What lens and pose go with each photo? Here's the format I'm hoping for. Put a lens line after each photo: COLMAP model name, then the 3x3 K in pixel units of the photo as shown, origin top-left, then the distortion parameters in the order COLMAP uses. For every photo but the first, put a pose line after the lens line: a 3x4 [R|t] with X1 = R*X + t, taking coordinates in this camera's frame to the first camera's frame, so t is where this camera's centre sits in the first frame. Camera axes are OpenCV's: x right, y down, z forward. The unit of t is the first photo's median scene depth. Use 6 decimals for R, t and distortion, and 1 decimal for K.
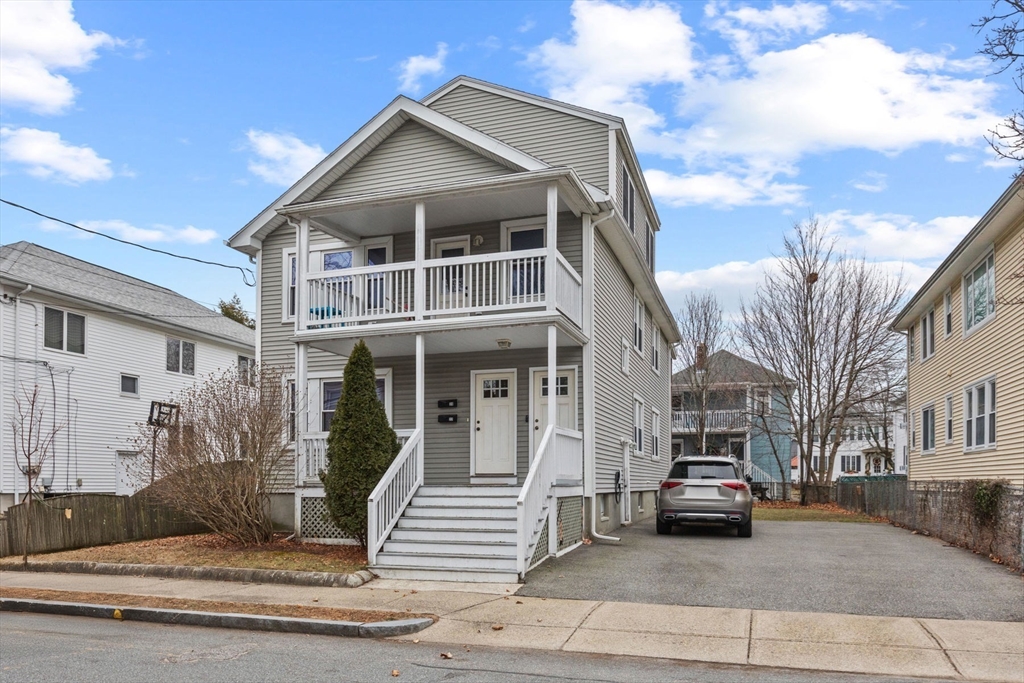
lens RADIAL K [[738.2, 0, 505.9], [0, 738.2, 482.2], [0, 0, 1]] dist [-0.010485, -0.000140]
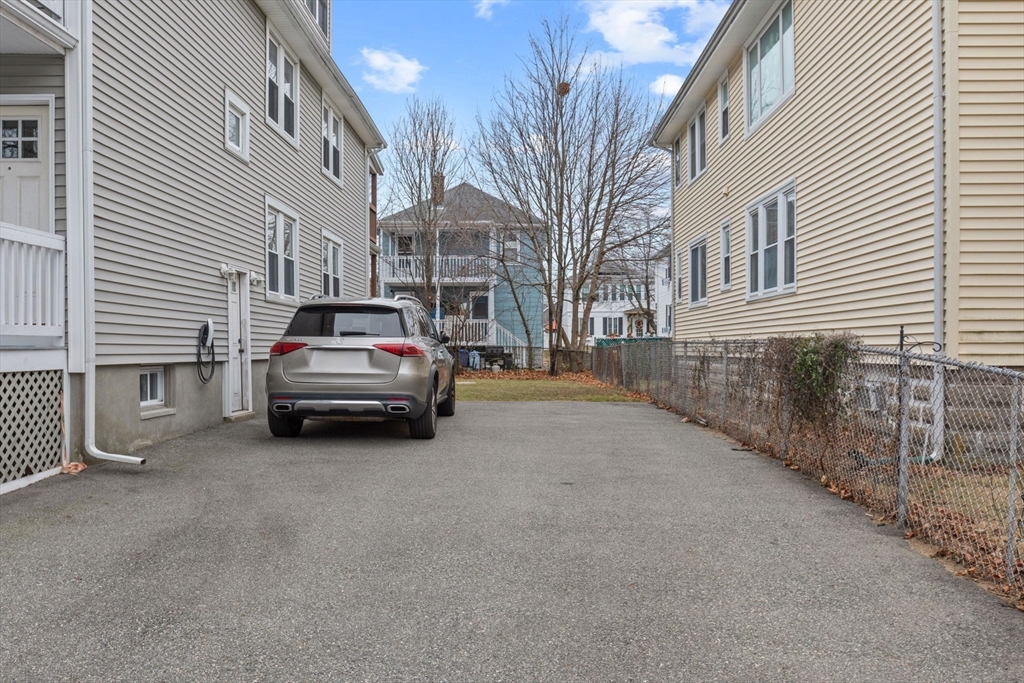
lens RADIAL K [[846.3, 0, 510.9], [0, 846.3, 341.4], [0, 0, 1]] dist [0.002261, -0.000539]
pose [[0.950688, -0.000376, 0.310149, 0.144288], [0.002850, 0.999968, -0.007525, 0.003128], [-0.310136, 0.008038, 0.950658, 0.274570]]
